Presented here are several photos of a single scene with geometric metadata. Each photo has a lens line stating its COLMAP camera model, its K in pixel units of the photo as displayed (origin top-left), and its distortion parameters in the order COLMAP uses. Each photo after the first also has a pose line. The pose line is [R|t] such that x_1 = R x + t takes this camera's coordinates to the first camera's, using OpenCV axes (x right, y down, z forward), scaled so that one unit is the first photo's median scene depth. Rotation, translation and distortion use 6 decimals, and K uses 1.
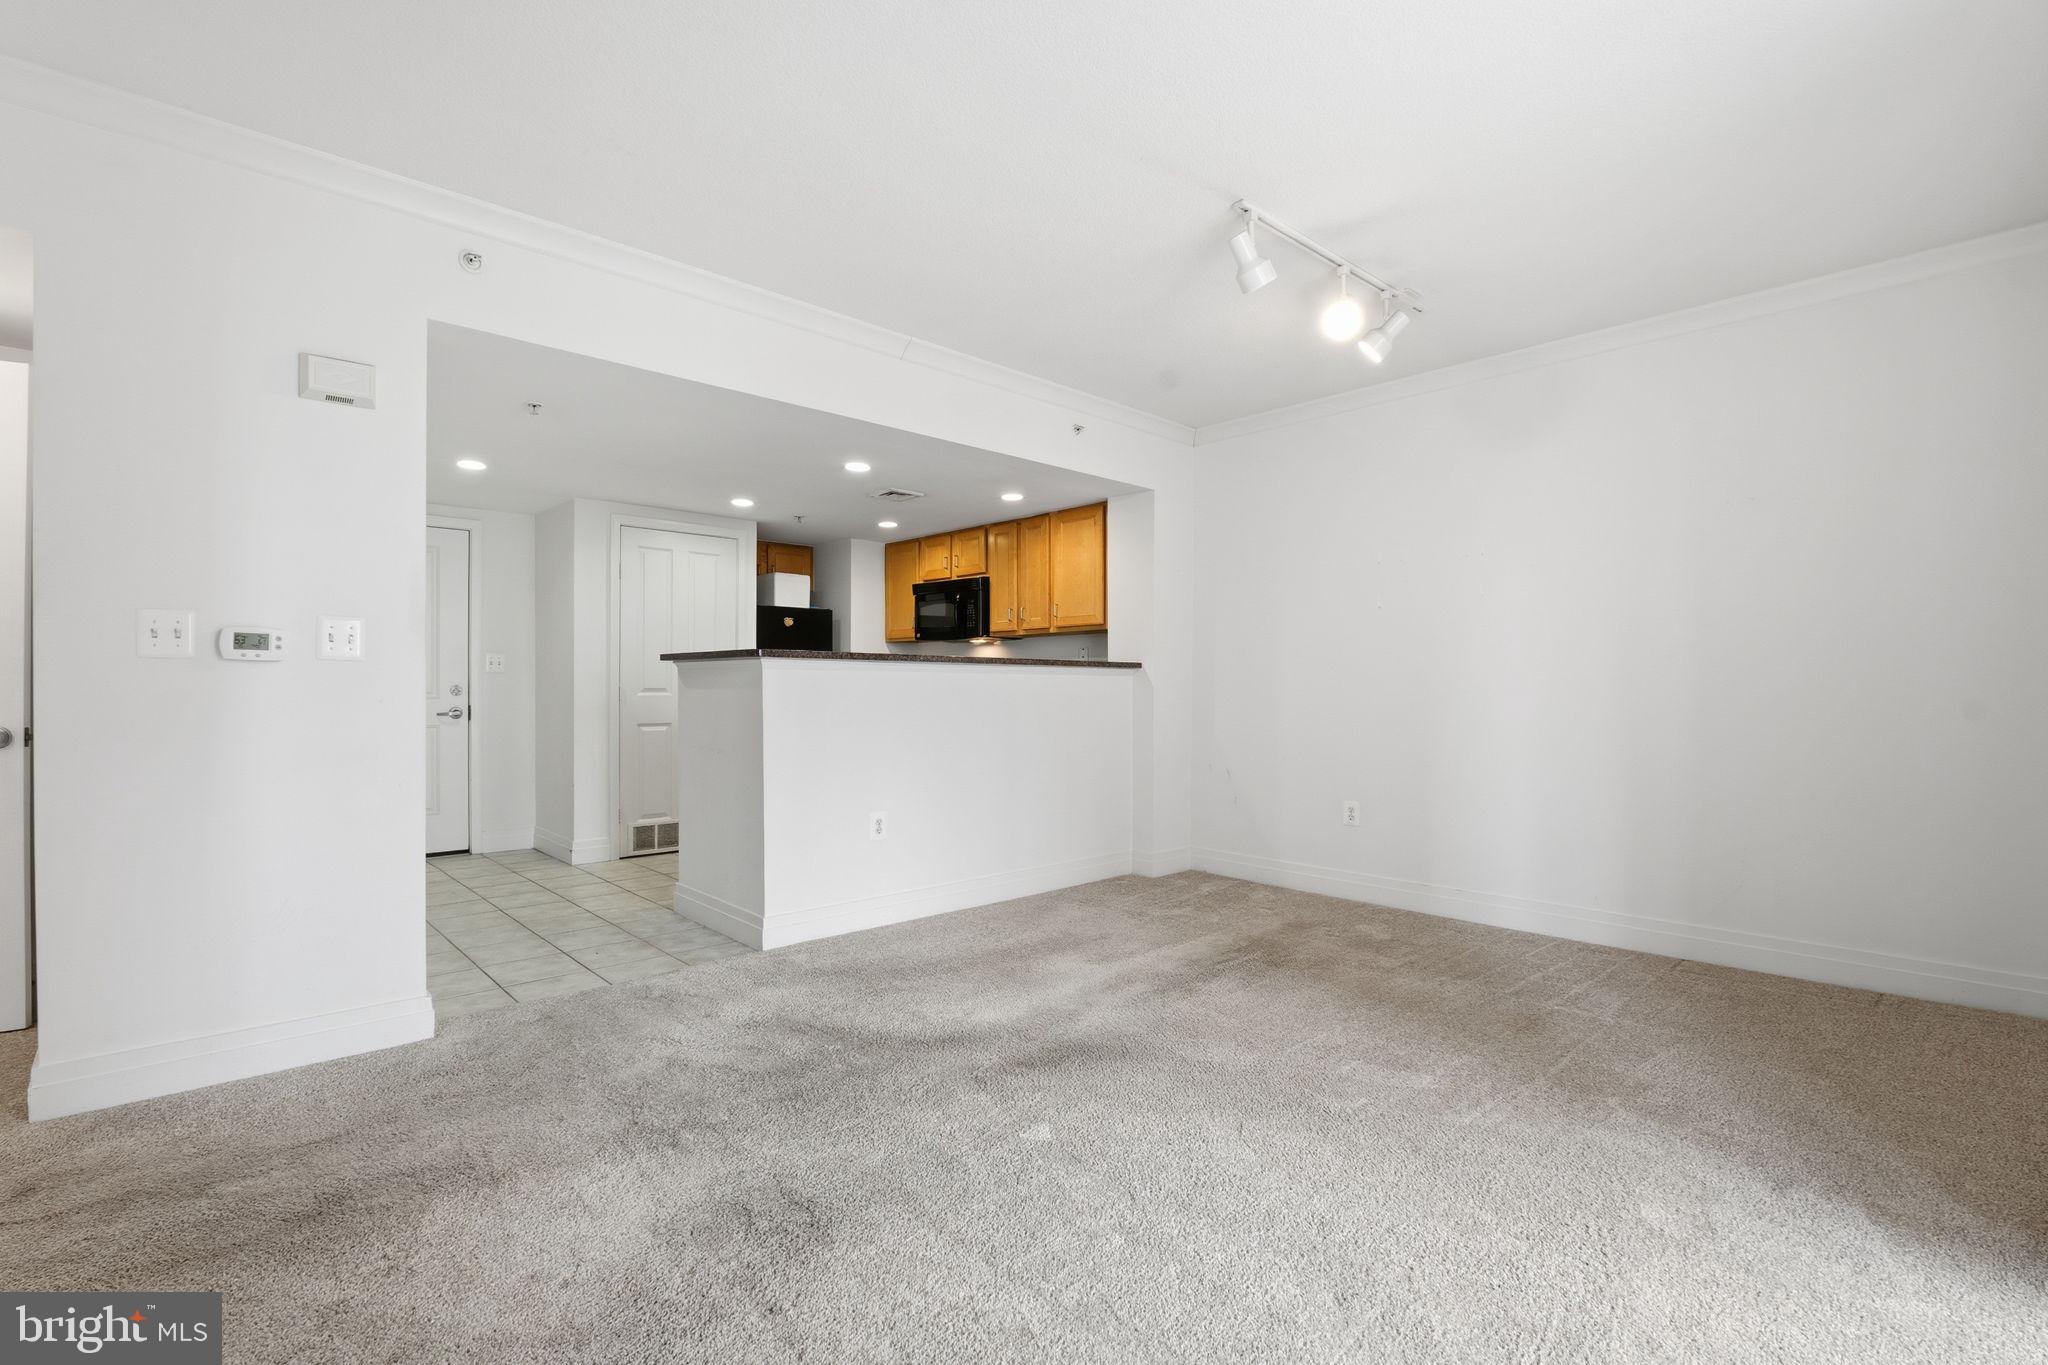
lens RADIAL K [[935.7, 0, 1013.1], [0, 935.7, 674.0], [0, 0, 1]] dist [-0.017045, -0.000318]
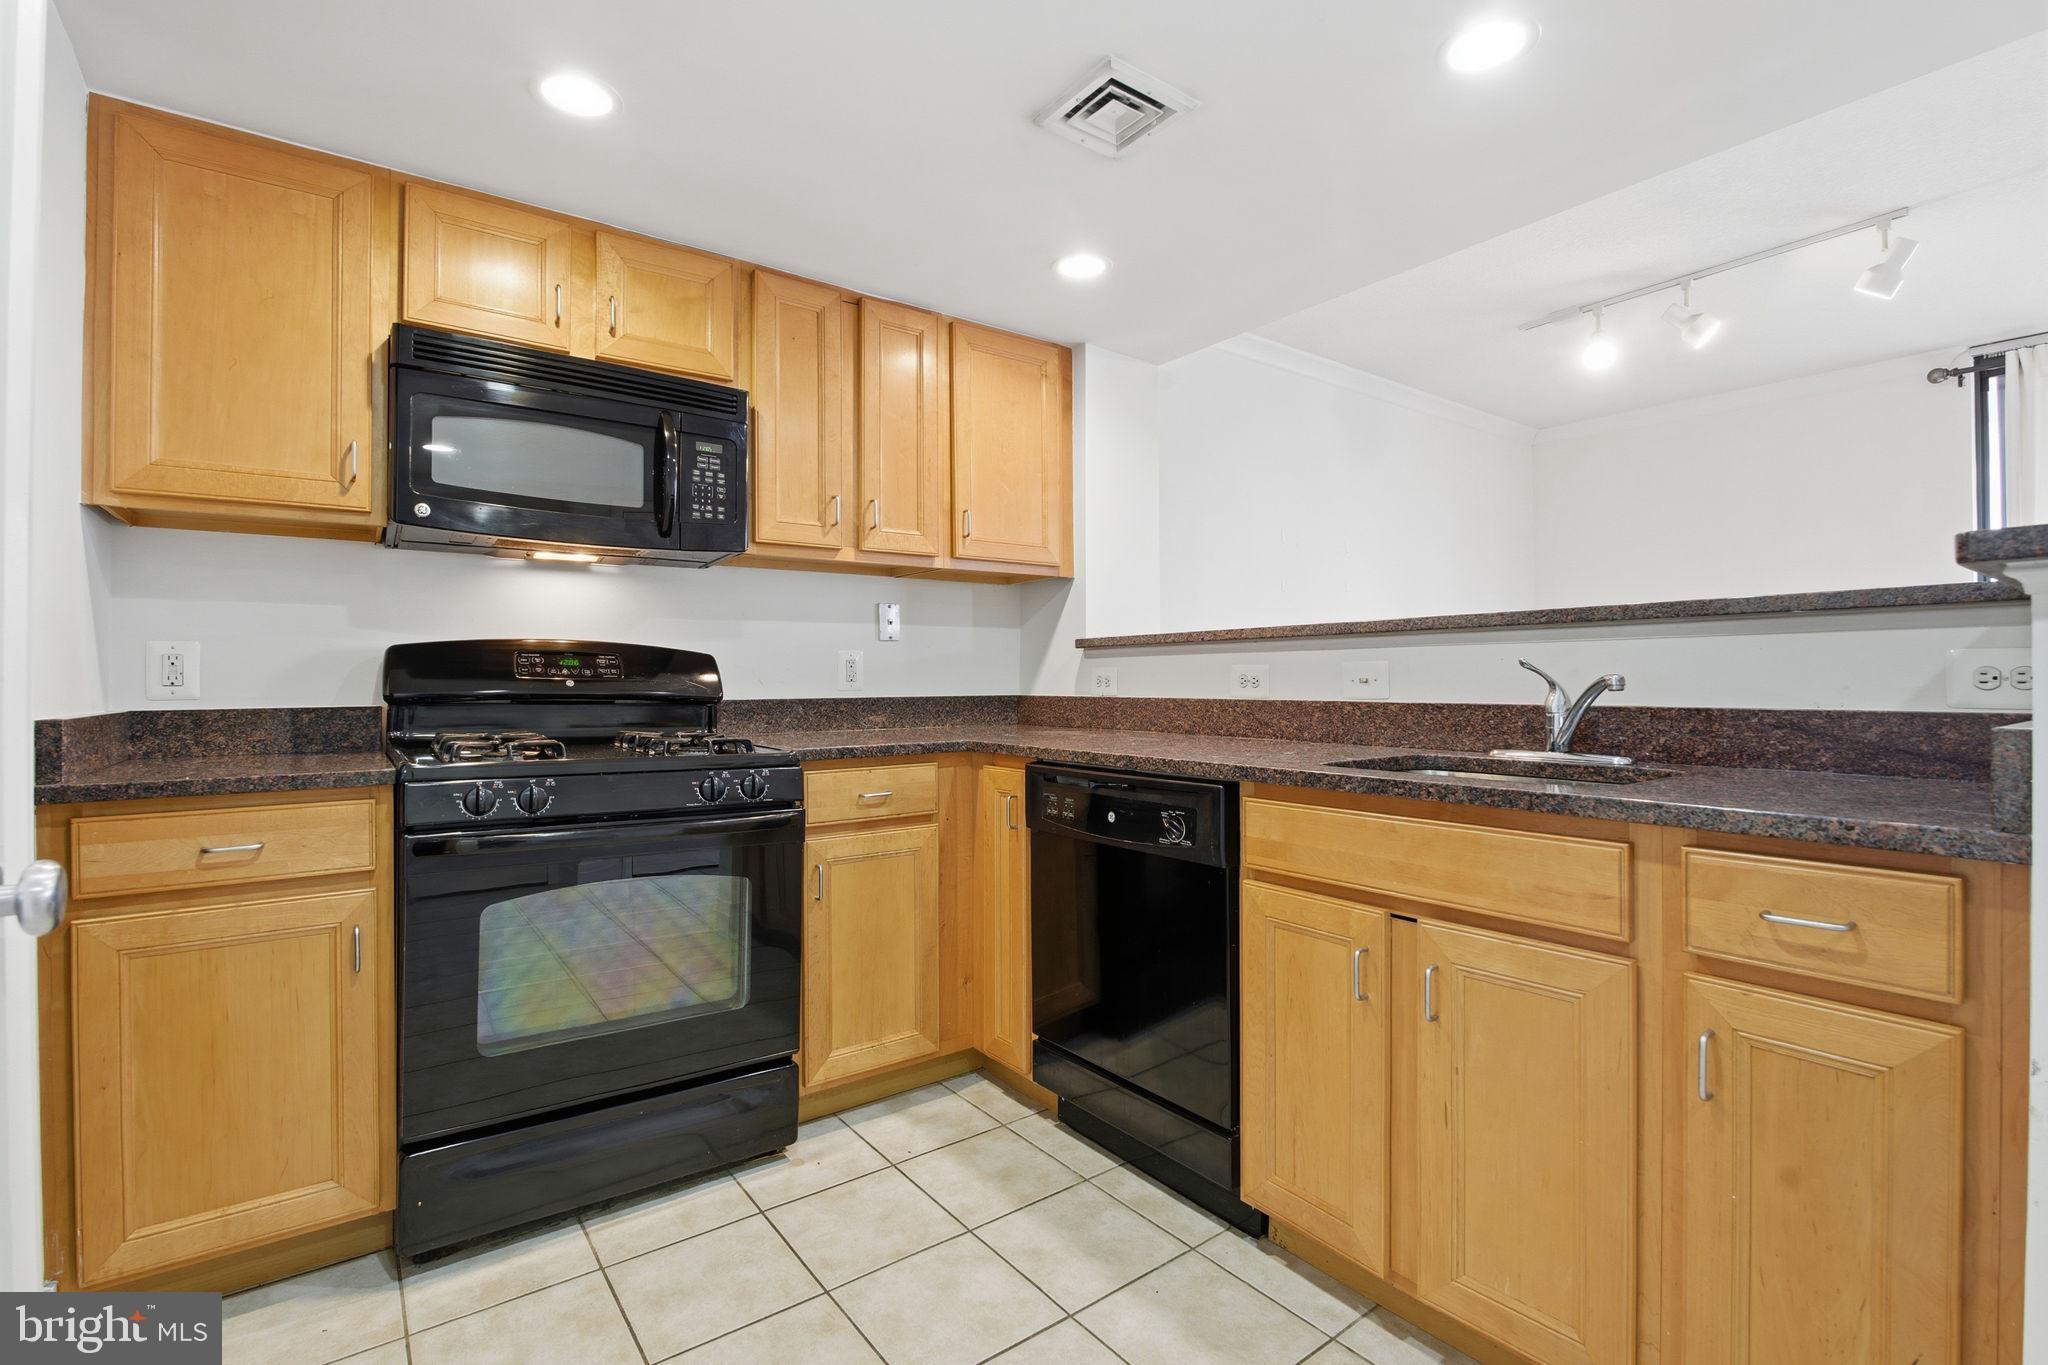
lens RADIAL K [[920.6, 0, 1016.1], [0, 920.6, 672.4], [0, 0, 1]] dist [-0.018454, -0.000412]
pose [[0.103533, 0.003688, 0.994619, -0.516988], [-0.008008, 0.999964, -0.002874, 0.010556], [-0.994594, -0.007667, 0.103559, 1.137025]]
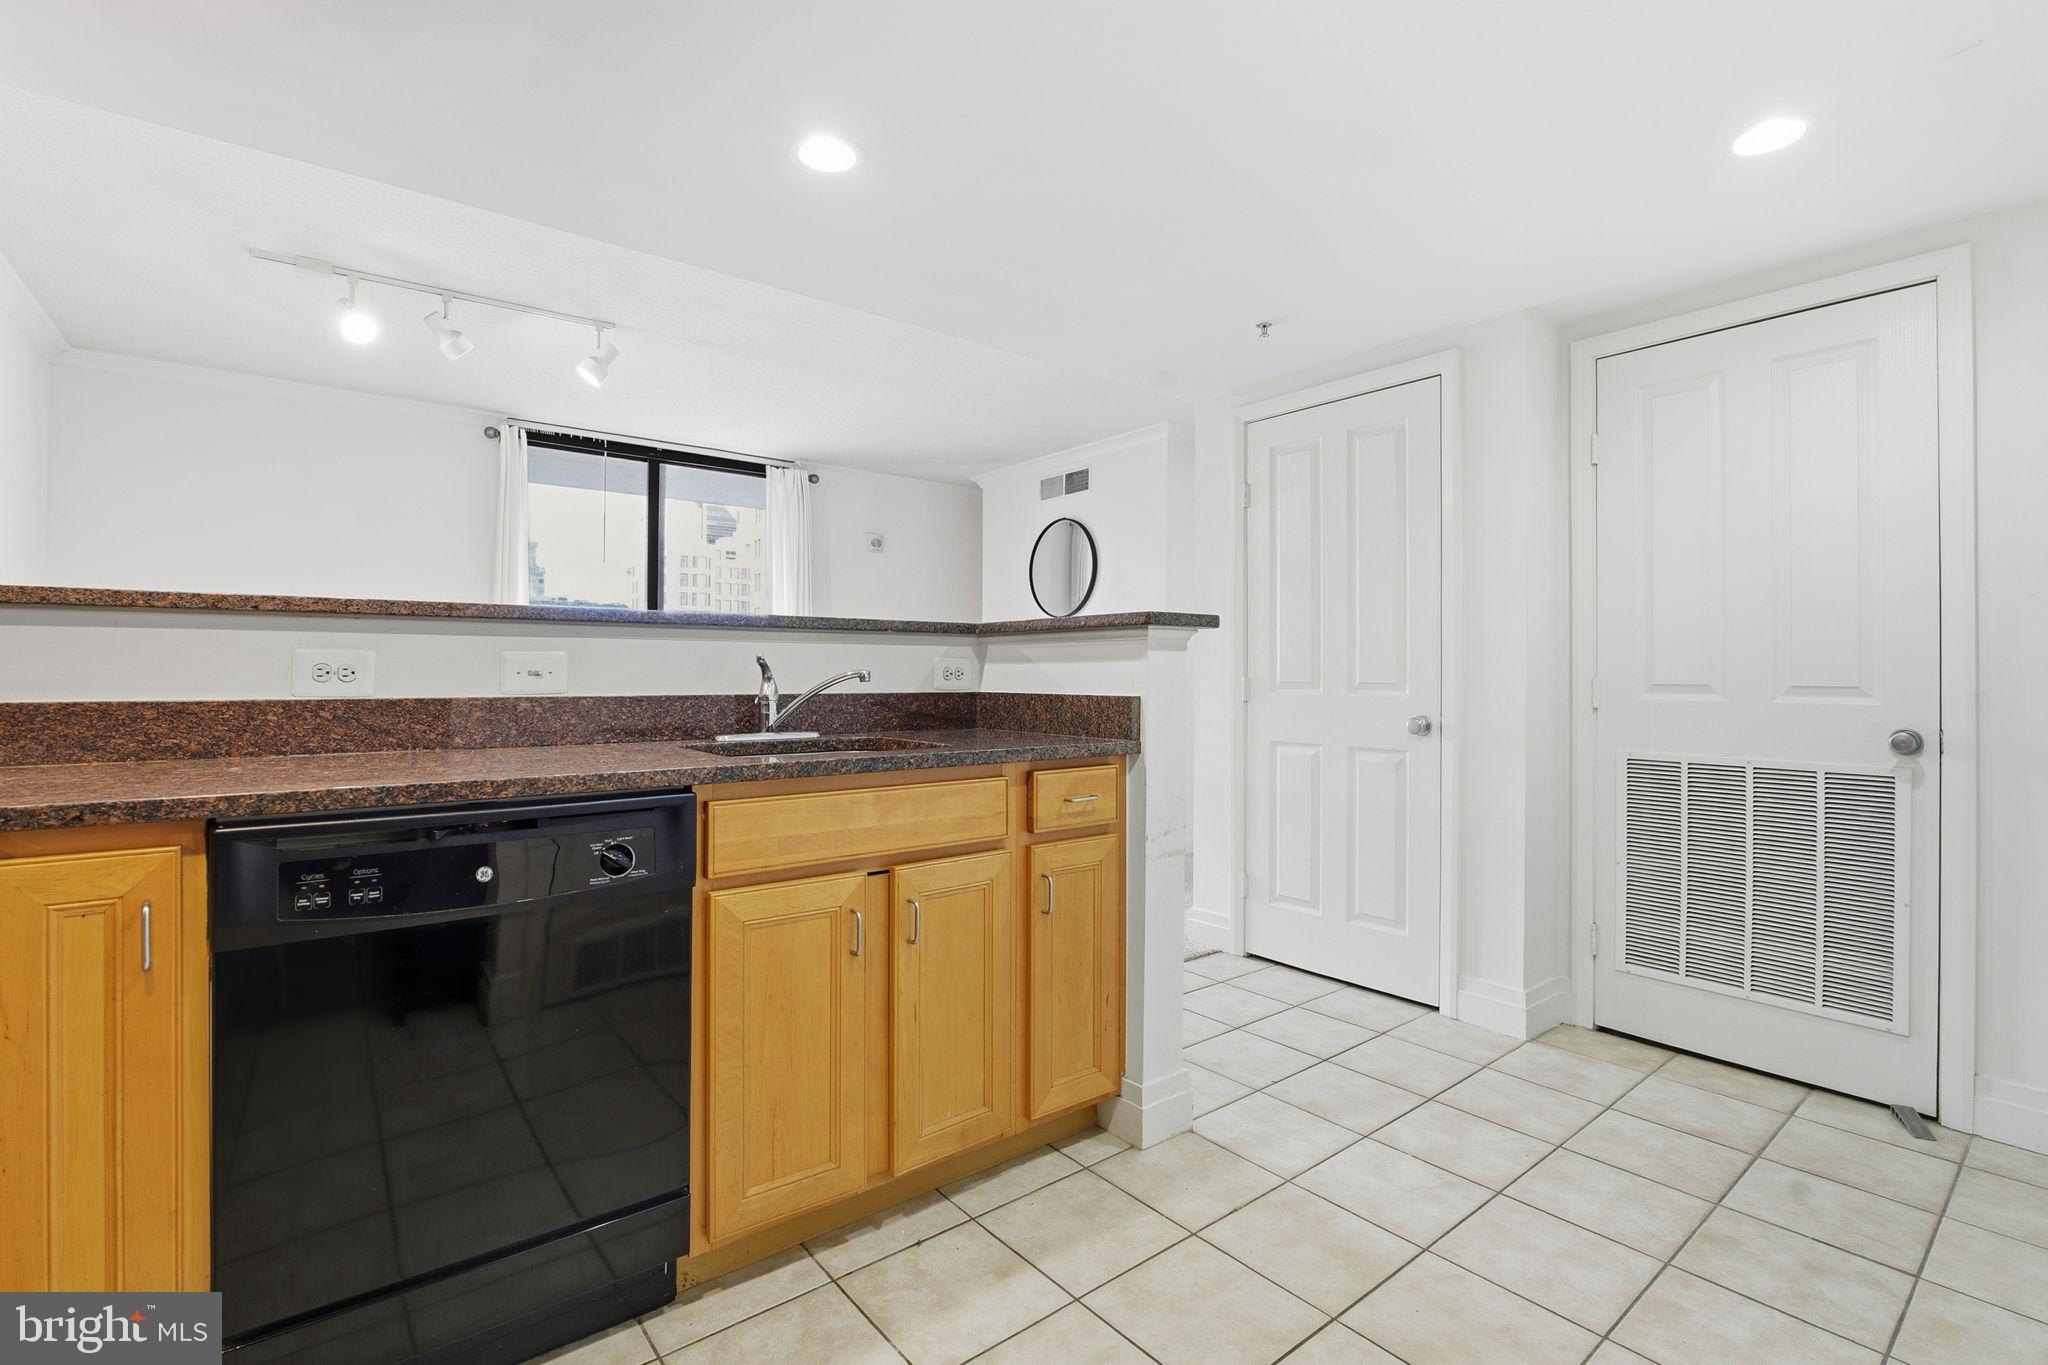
lens RADIAL K [[920.6, 0, 1016.1], [0, 920.6, 672.4], [0, 0, 1]] dist [-0.018454, -0.000412]
pose [[-0.997164, -0.007430, 0.074888, -0.284965], [-0.008451, 0.999876, -0.013323, 0.015242], [-0.074780, -0.013919, -0.997103, 1.396705]]
